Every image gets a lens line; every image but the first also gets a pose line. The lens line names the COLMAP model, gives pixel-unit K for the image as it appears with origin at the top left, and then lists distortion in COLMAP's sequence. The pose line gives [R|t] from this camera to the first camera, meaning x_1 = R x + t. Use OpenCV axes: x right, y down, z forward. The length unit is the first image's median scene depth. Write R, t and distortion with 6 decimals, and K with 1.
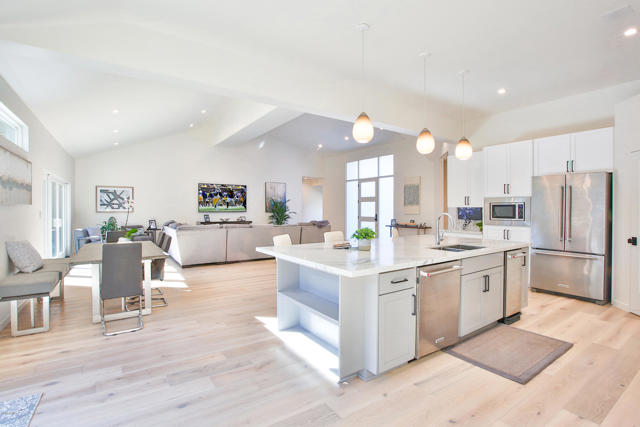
lens RADIAL K [[305.9, 0, 318.6], [0, 305.9, 212.0], [0, 0, 1]] dist [-0.064993, 0.026229]
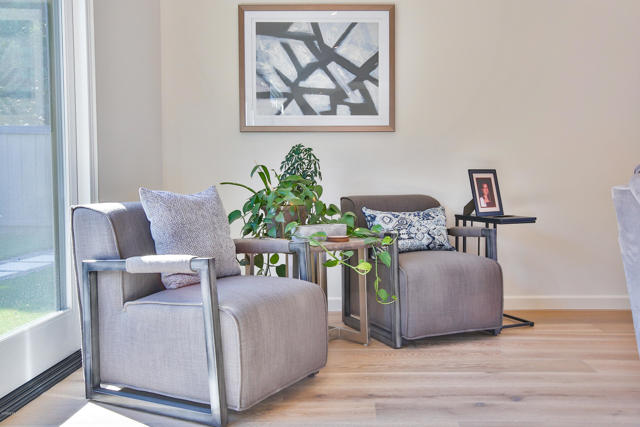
lens RADIAL K [[593.6, 0, 320.0], [0, 593.6, 213.5], [0, 0, 1]] dist [0.003506, 0.000910]
pose [[0.808225, 0.025236, -0.588333, -0.425736], [-0.001520, 0.999167, 0.040771, 0.040013], [0.588872, -0.032058, 0.807590, 0.649711]]
